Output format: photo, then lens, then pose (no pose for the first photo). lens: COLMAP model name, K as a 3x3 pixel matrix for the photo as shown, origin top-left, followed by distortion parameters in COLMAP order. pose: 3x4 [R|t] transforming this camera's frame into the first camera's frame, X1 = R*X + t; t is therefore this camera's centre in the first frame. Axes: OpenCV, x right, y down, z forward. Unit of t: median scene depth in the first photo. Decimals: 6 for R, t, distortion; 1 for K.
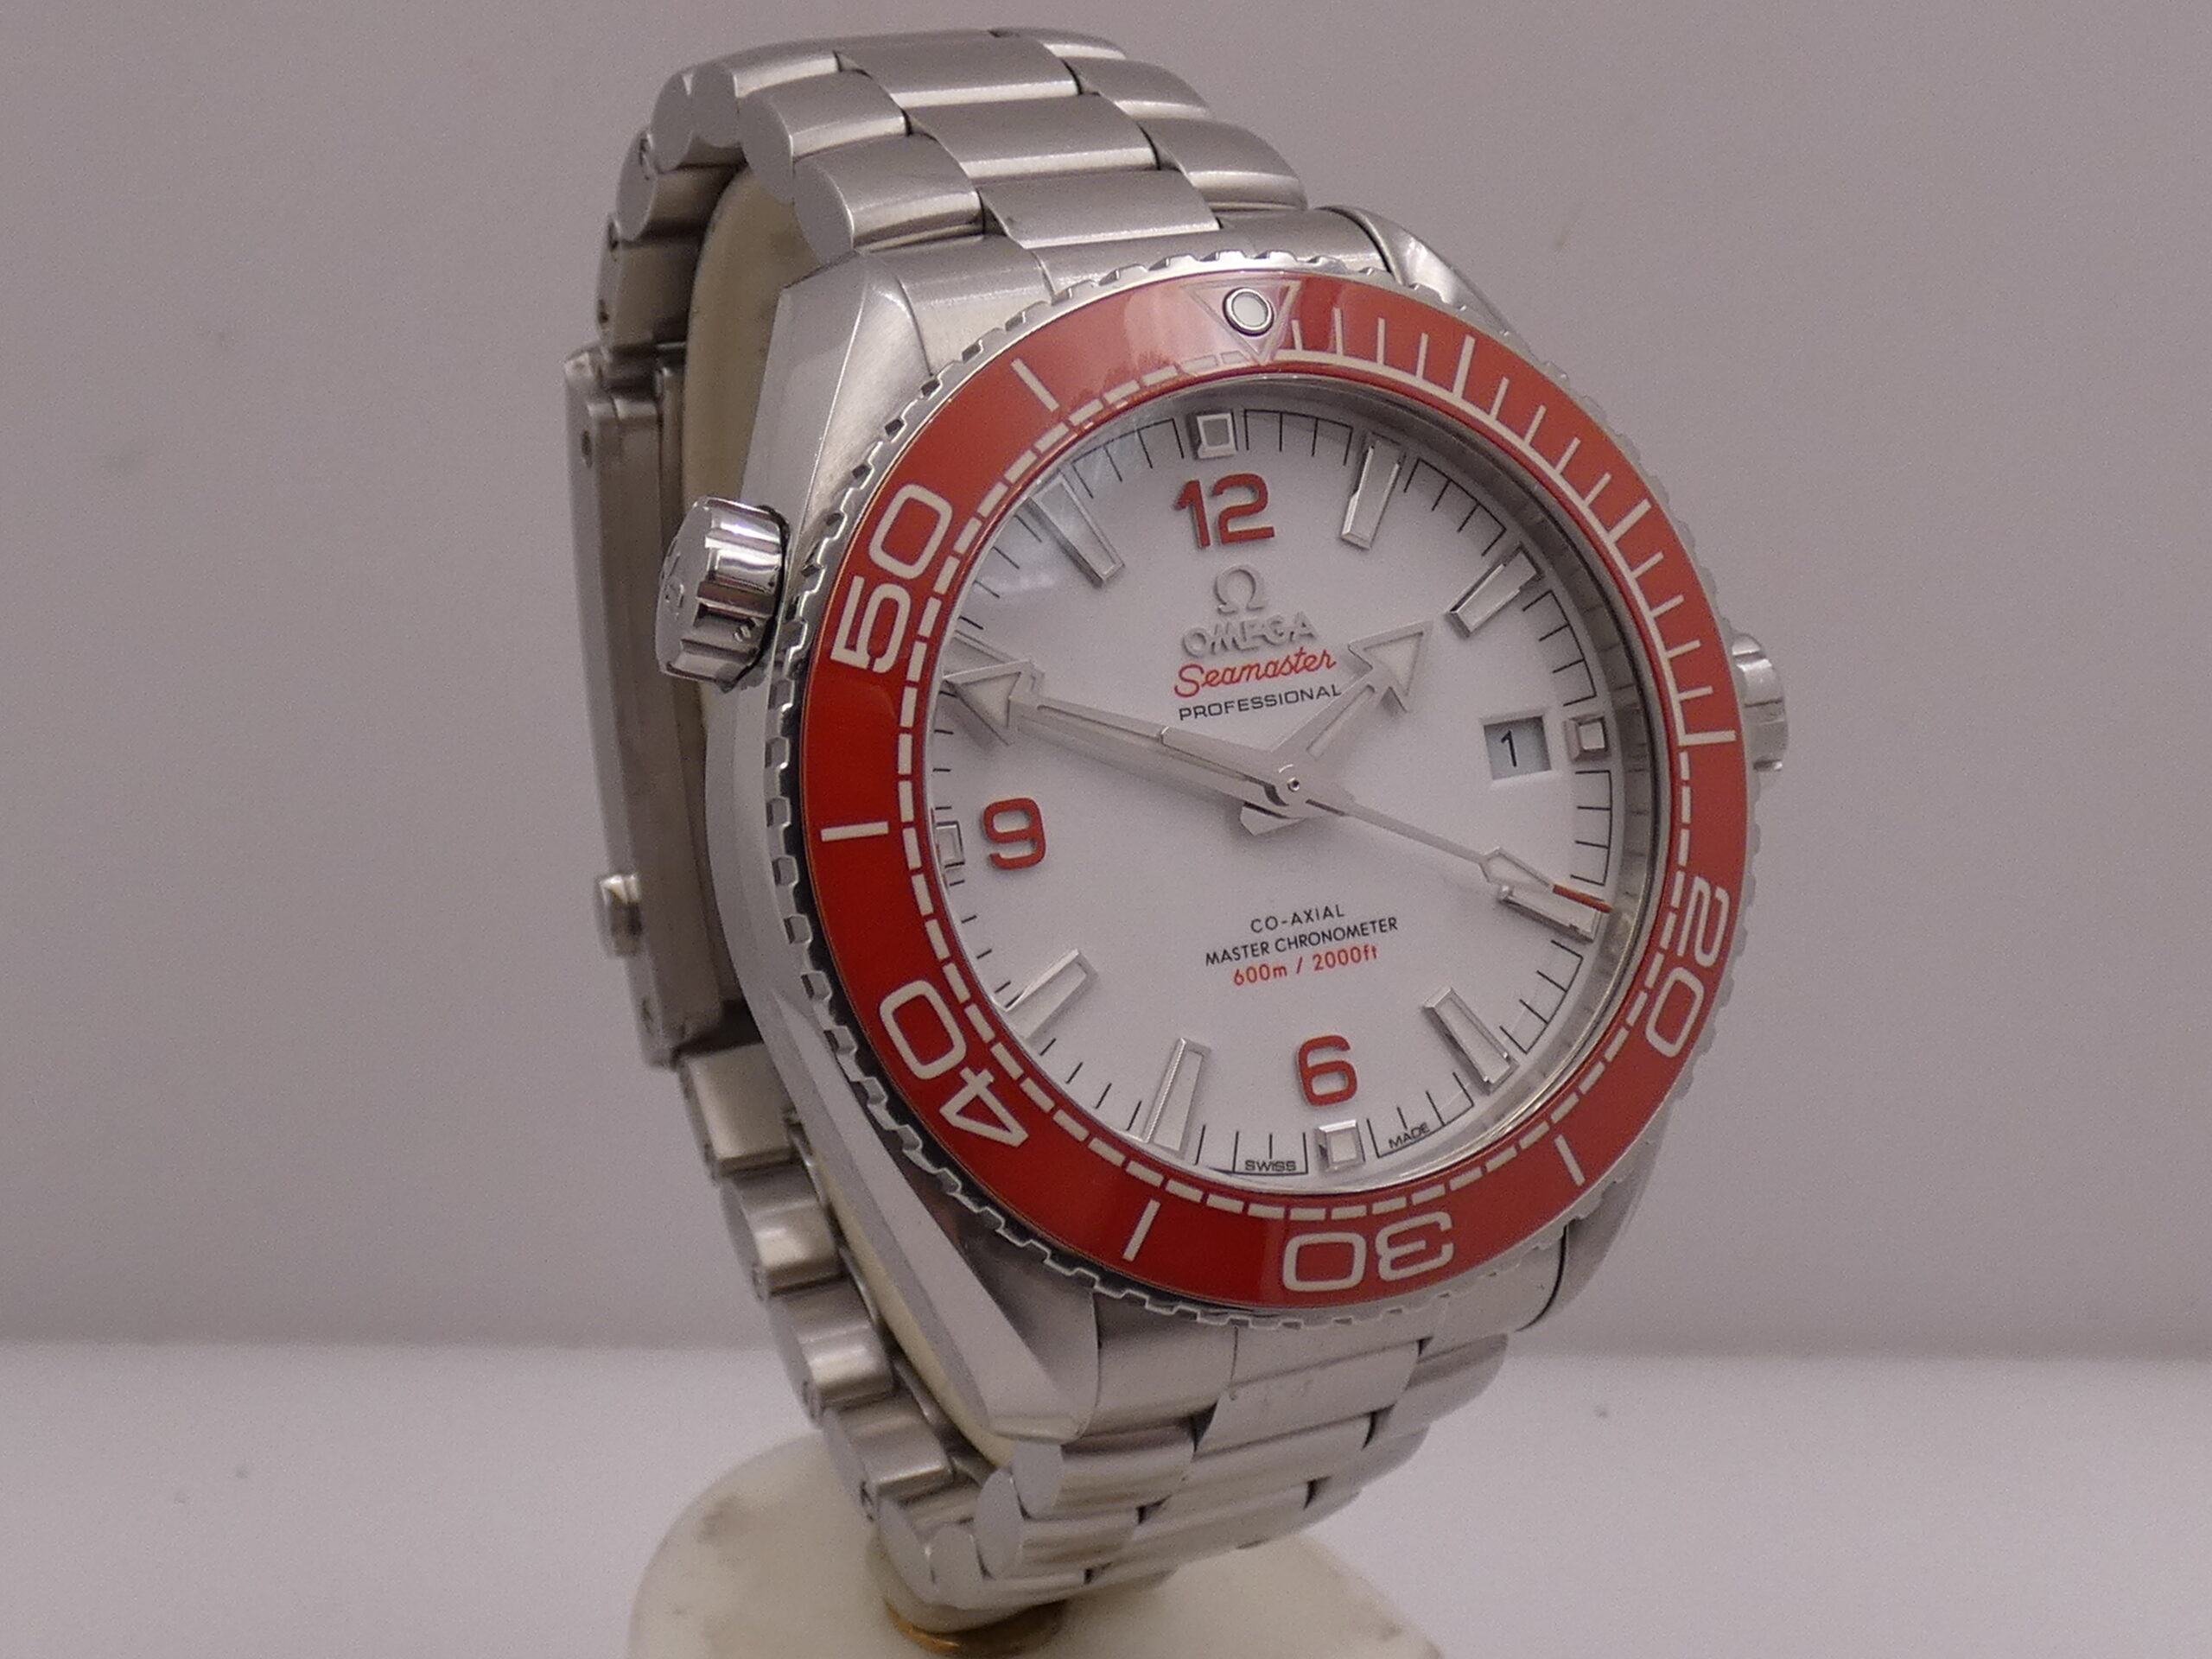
lens RADIAL K [[3316.0, 0, 1118.7], [0, 3316.0, 834.3], [0, 0, 1]] dist [-0.020899, -0.025514]
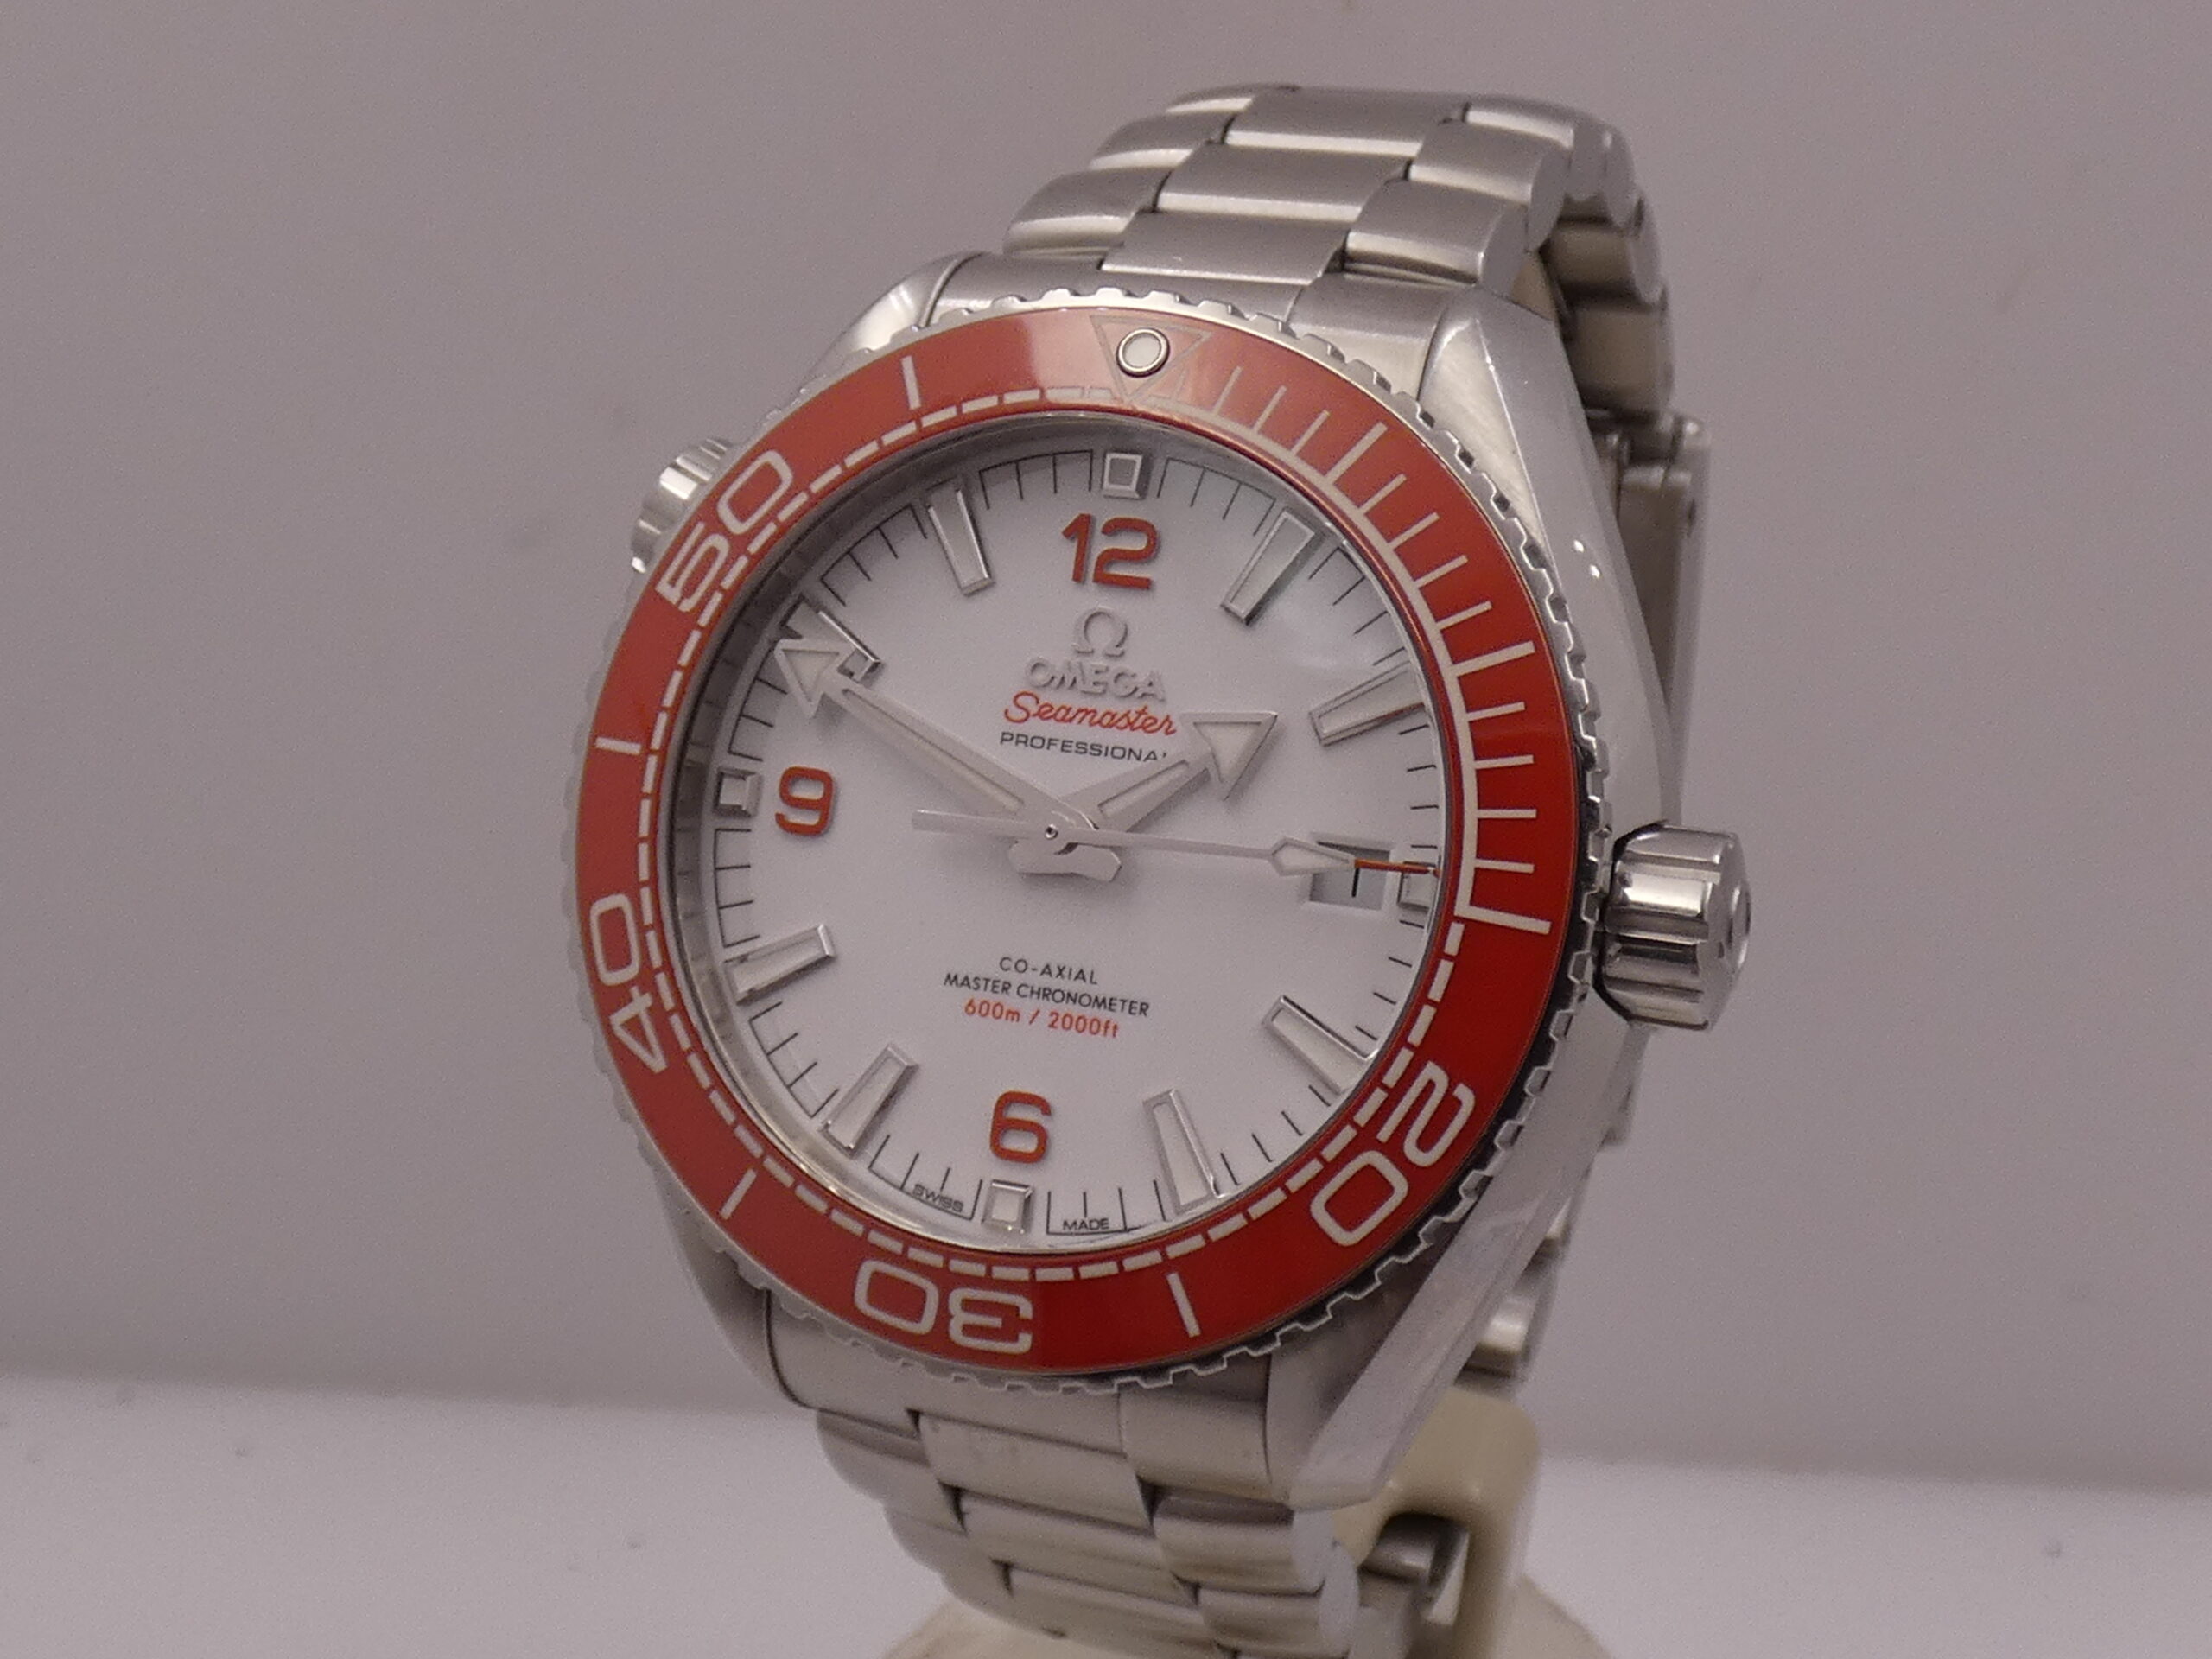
lens RADIAL K [[3316.0, 0, 1118.7], [0, 3316.0, 834.3], [0, 0, 1]] dist [-0.020899, -0.025514]
pose [[0.688912, 0.246725, -0.681562, 0.726083], [-0.271372, 0.959694, 0.073109, -0.090251], [0.672129, 0.134591, 0.728099, 0.302651]]
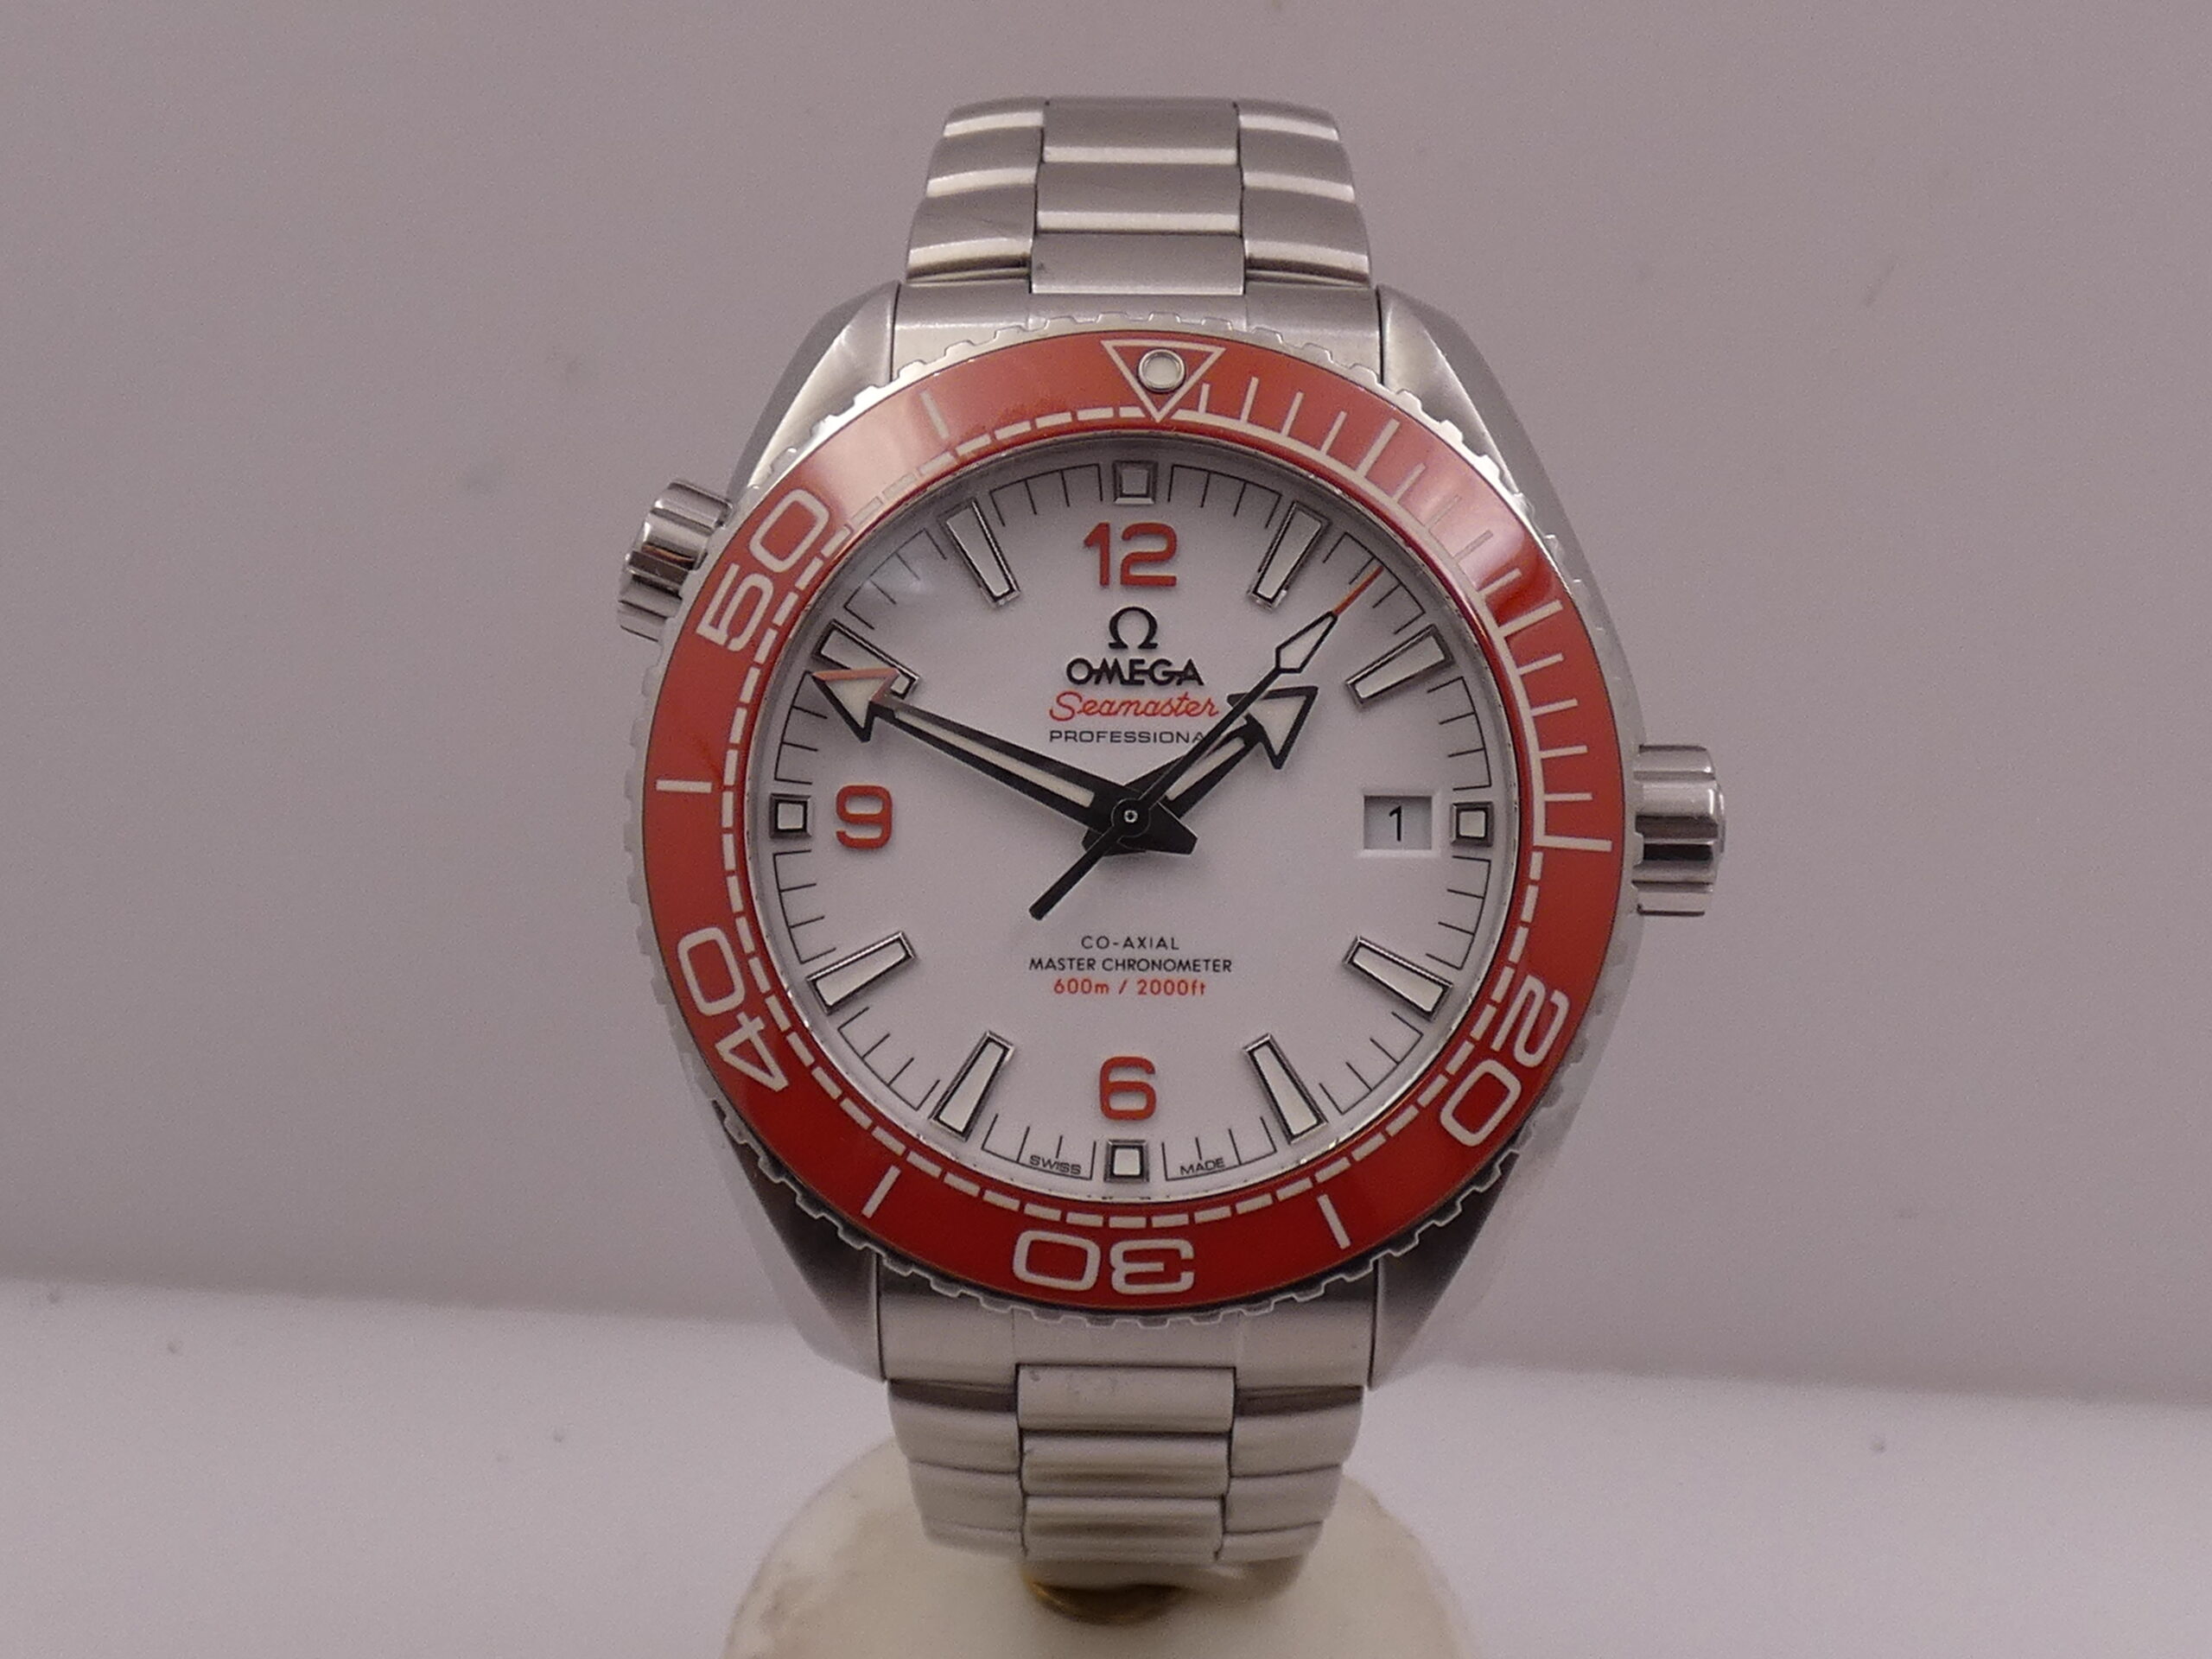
lens RADIAL K [[3130.0, 0, 1106.5], [0, 3130.0, 862.4], [0, 0, 1]] dist [-0.002146, -0.023086]
pose [[0.902905, 0.166069, -0.396465, 0.443548], [-0.166852, 0.985437, 0.032788, -0.031936], [0.396136, 0.036547, 0.917464, 0.076591]]
